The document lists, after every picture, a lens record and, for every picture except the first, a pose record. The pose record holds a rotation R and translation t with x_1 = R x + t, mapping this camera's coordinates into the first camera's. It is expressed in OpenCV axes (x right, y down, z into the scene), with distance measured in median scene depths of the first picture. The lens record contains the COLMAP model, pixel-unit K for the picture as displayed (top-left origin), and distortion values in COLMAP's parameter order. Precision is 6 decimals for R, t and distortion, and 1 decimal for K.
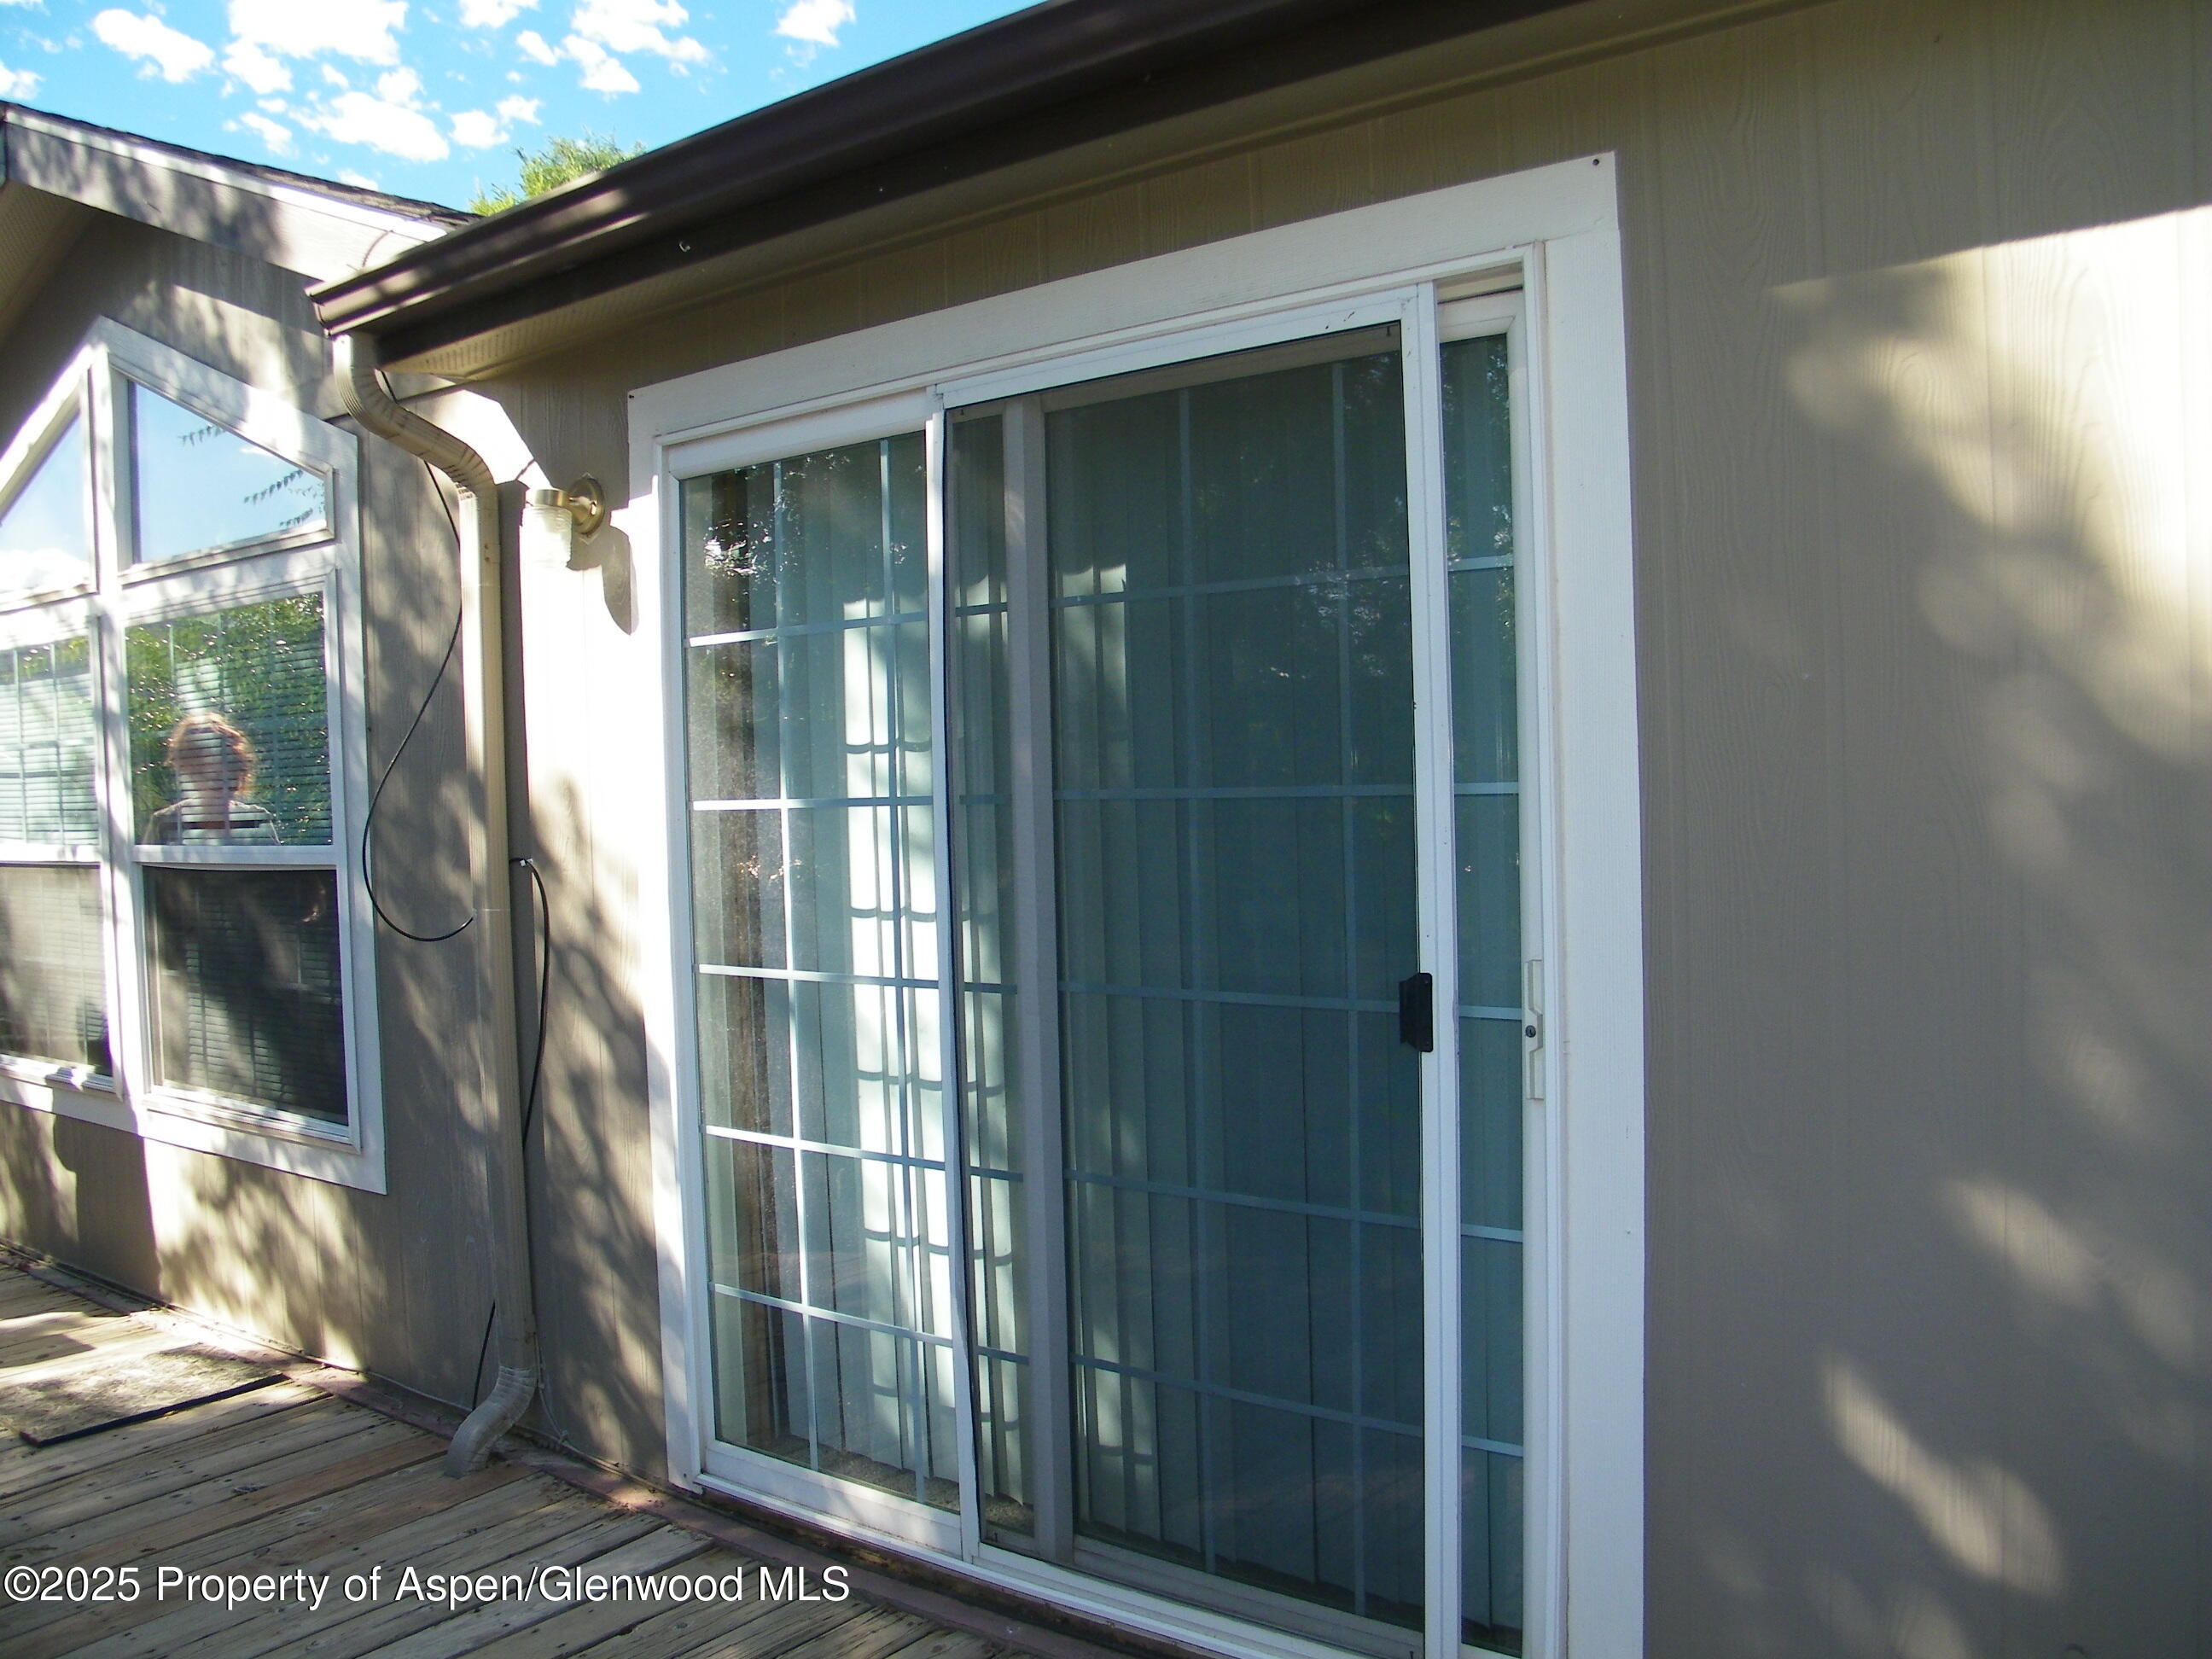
lens RADIAL K [[1875.2, 0, 1115.9], [0, 1875.2, 834.0], [0, 0, 1]] dist [-0.194187, 0.188012]
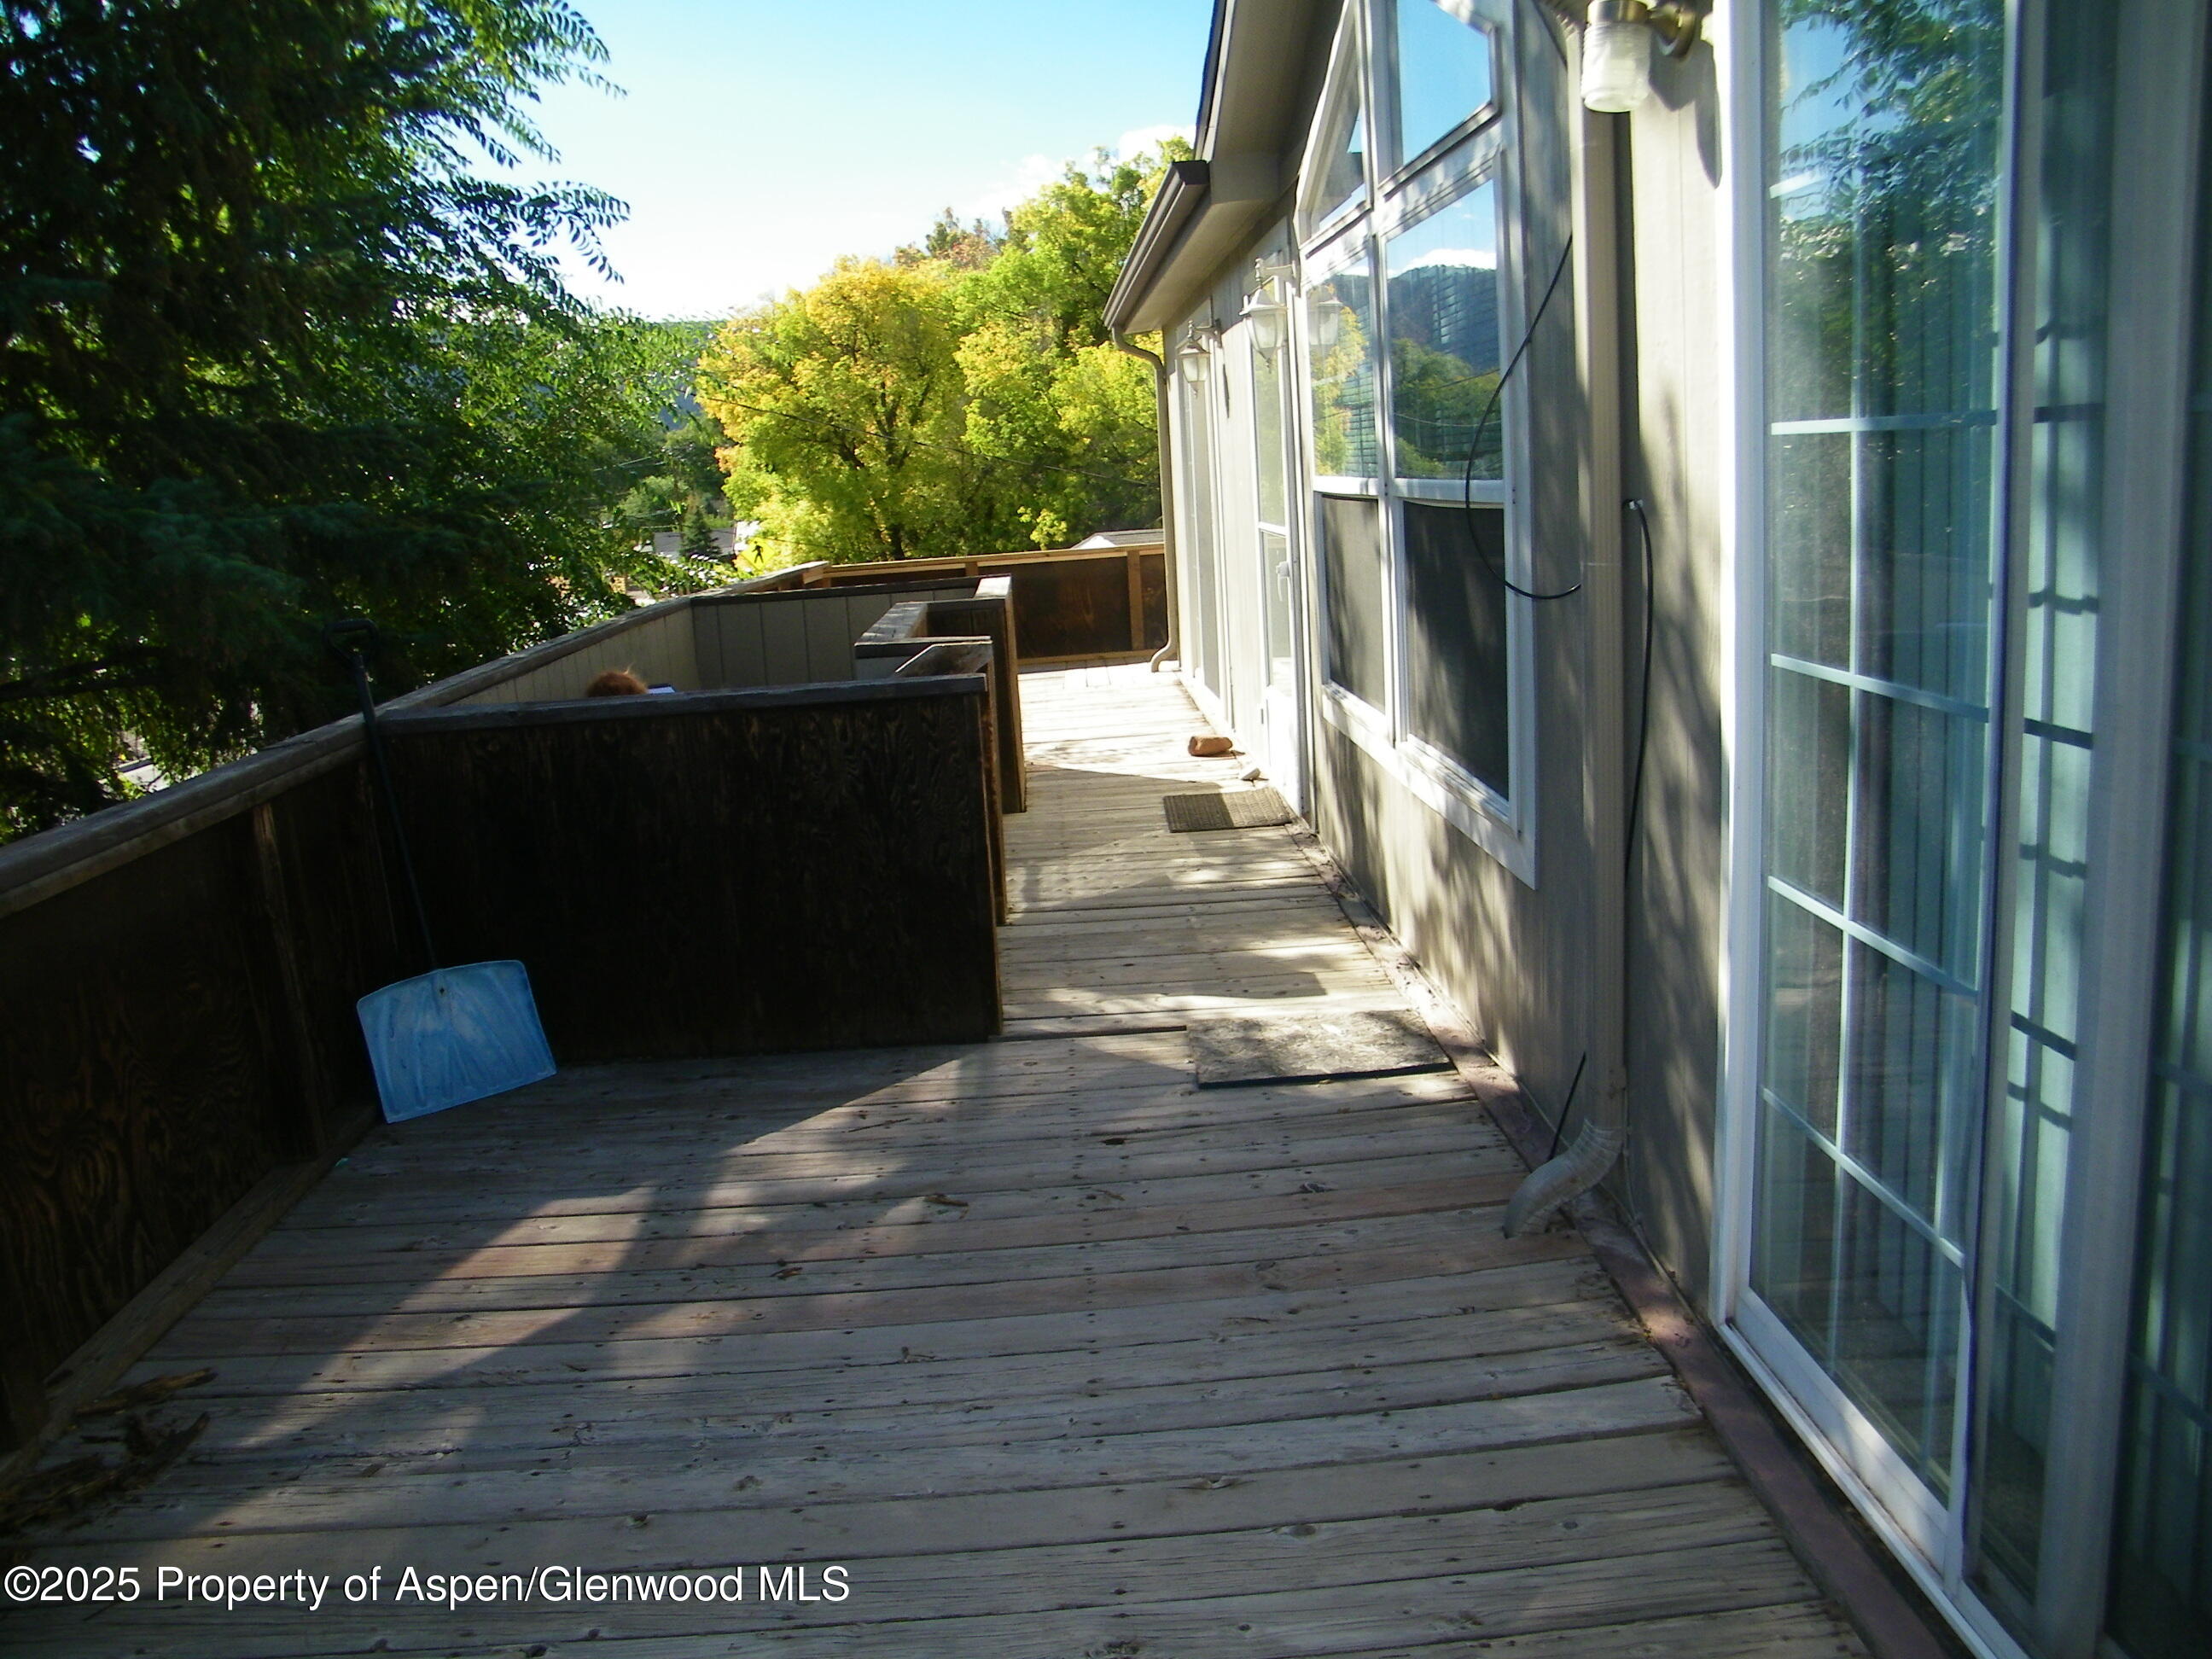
lens RADIAL K [[1875.2, 0, 1115.9], [0, 1875.2, 834.0], [0, 0, 1]] dist [-0.194187, 0.188012]
pose [[0.662719, 0.137360, -0.736163, 0.120567], [0.010577, 0.981219, 0.192606, -0.000092], [0.748794, -0.135430, 0.648819, 0.299873]]
